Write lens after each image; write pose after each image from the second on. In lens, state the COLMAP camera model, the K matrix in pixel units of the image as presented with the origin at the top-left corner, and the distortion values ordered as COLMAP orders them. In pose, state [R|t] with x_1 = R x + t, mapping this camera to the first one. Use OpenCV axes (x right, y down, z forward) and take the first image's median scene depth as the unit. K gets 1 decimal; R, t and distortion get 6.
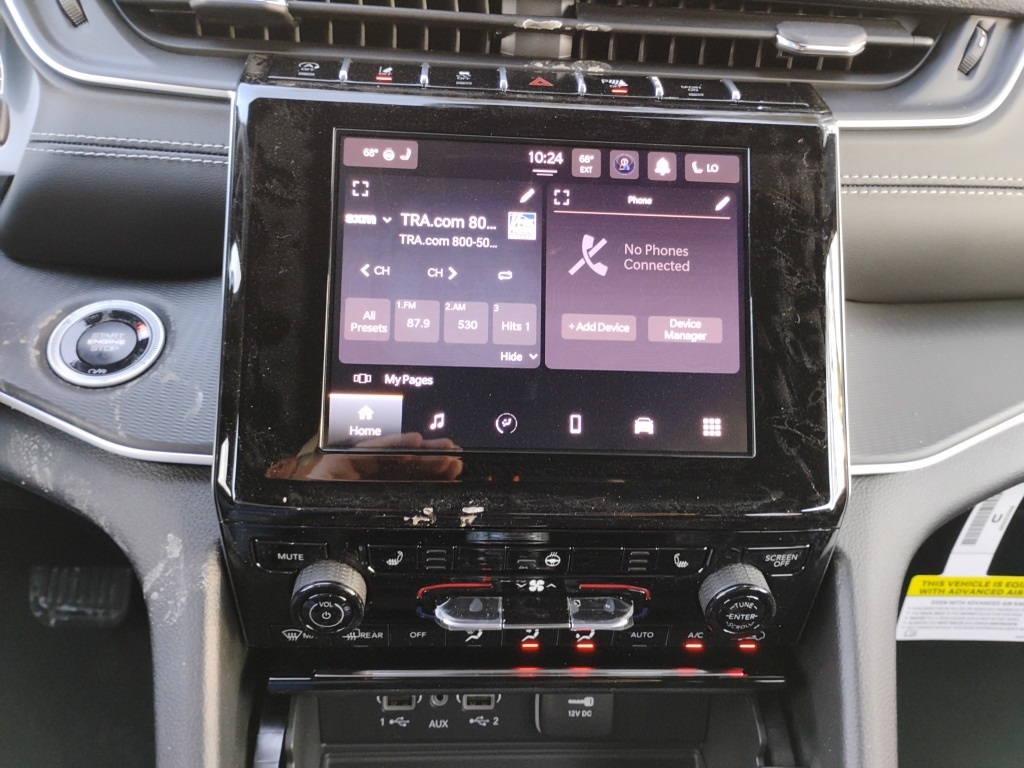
lens RADIAL K [[835.2, 0, 512.0], [0, 835.2, 384.0], [0, 0, 1]] dist [0.061429, -0.091047]
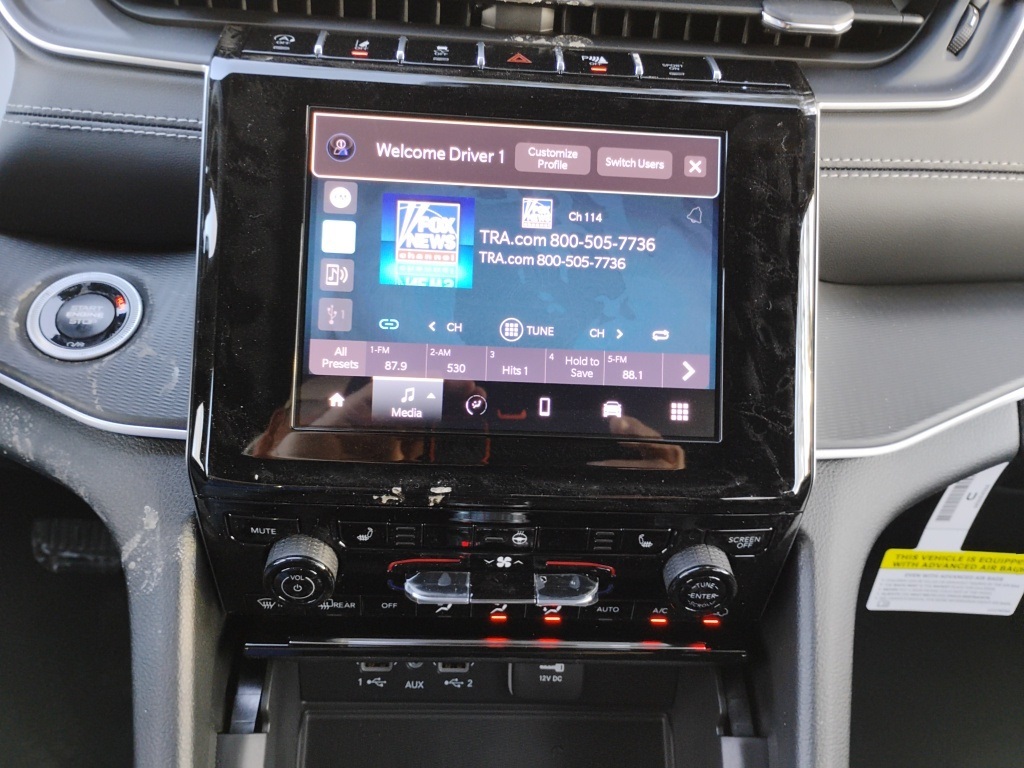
lens RADIAL K [[837.0, 0, 521.0], [0, 837.0, 374.7], [0, 0, 1]] dist [0.065151, -0.098787]
pose [[0.999766, 0.018977, -0.010352, 0.055196], [-0.018287, 0.997836, 0.063158, -0.052778], [0.011528, -0.062954, 0.997950, -0.011862]]
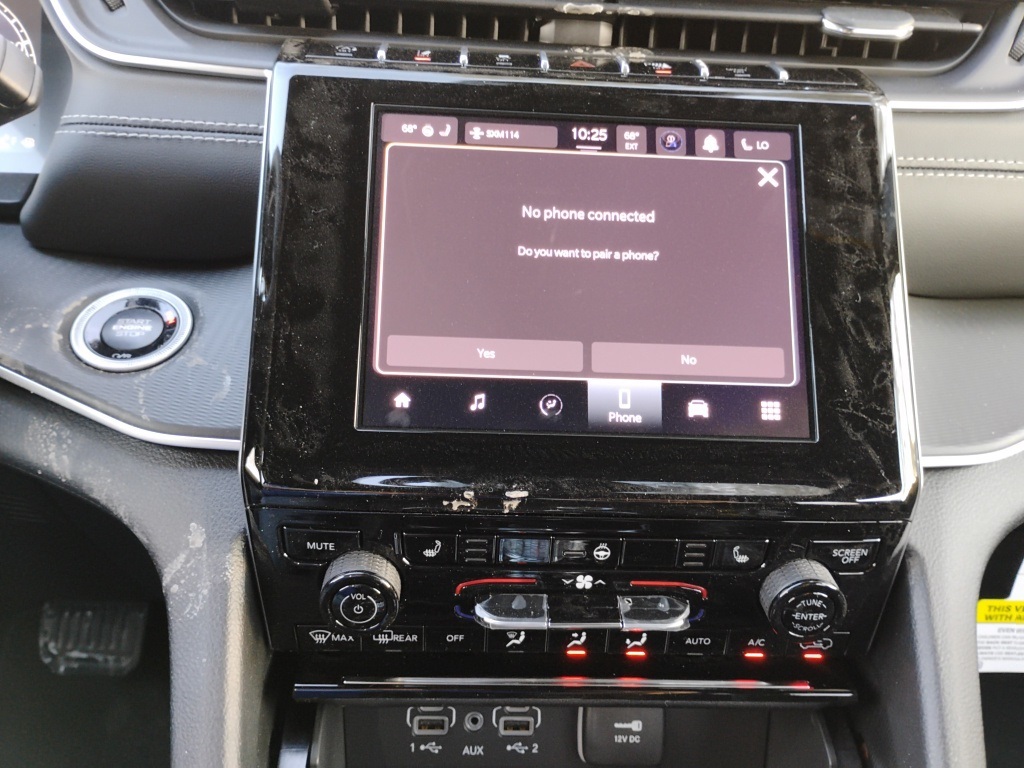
lens RADIAL K [[830.4, 0, 508.9], [0, 830.4, 405.5], [0, 0, 1]] dist [0.057533, -0.085180]
pose [[0.999856, -0.002653, -0.016778, -0.036974], [0.001275, 0.996665, -0.081595, 0.118935], [0.016939, 0.081562, 0.996524, 0.065893]]
